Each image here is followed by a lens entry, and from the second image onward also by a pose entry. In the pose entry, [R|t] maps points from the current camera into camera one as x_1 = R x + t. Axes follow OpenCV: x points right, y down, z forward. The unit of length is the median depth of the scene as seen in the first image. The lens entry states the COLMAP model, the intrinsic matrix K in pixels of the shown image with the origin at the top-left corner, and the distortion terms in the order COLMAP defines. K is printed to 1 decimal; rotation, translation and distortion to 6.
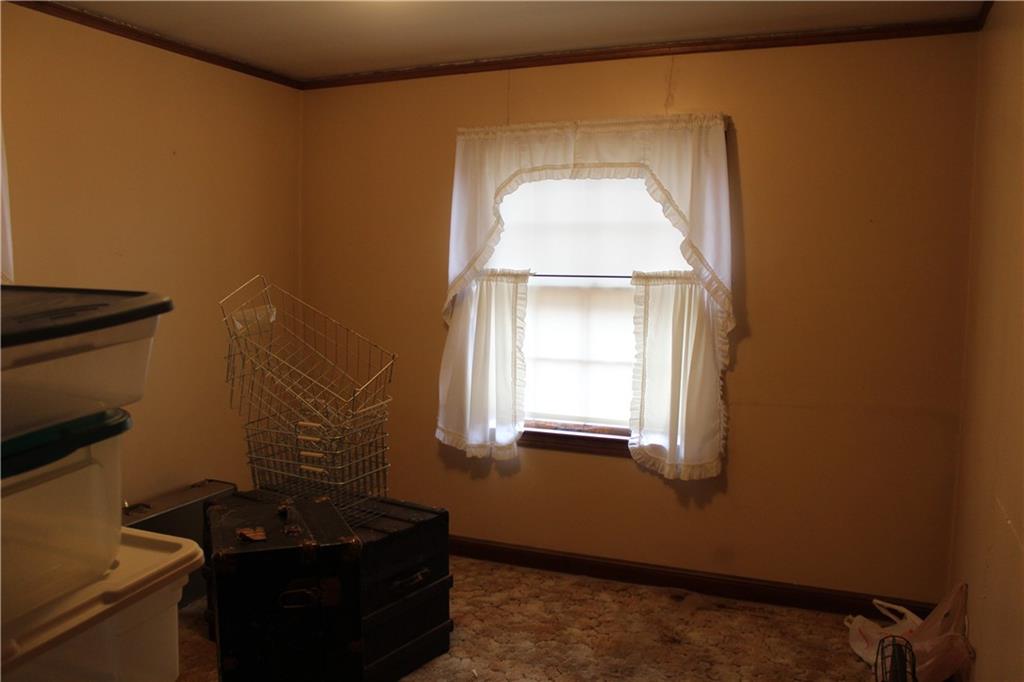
lens RADIAL K [[868.5, 0, 510.2], [0, 868.5, 342.2], [0, 0, 1]] dist [-0.160095, 0.144137]
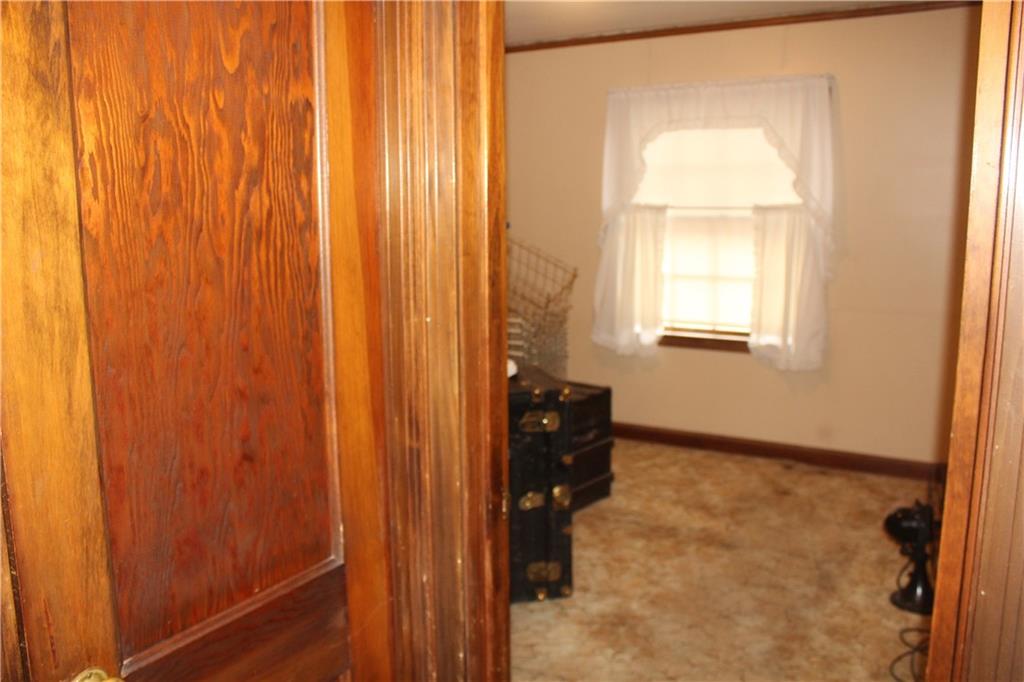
lens RADIAL K [[868.5, 0, 516.1], [0, 868.5, 340.4], [0, 0, 1]] dist [-0.160095, 0.144137]
pose [[0.993370, 0.000735, -0.114957, -0.054396], [0.007309, 0.997553, 0.069534, 0.025353], [0.114727, -0.069914, 0.990934, -0.267249]]
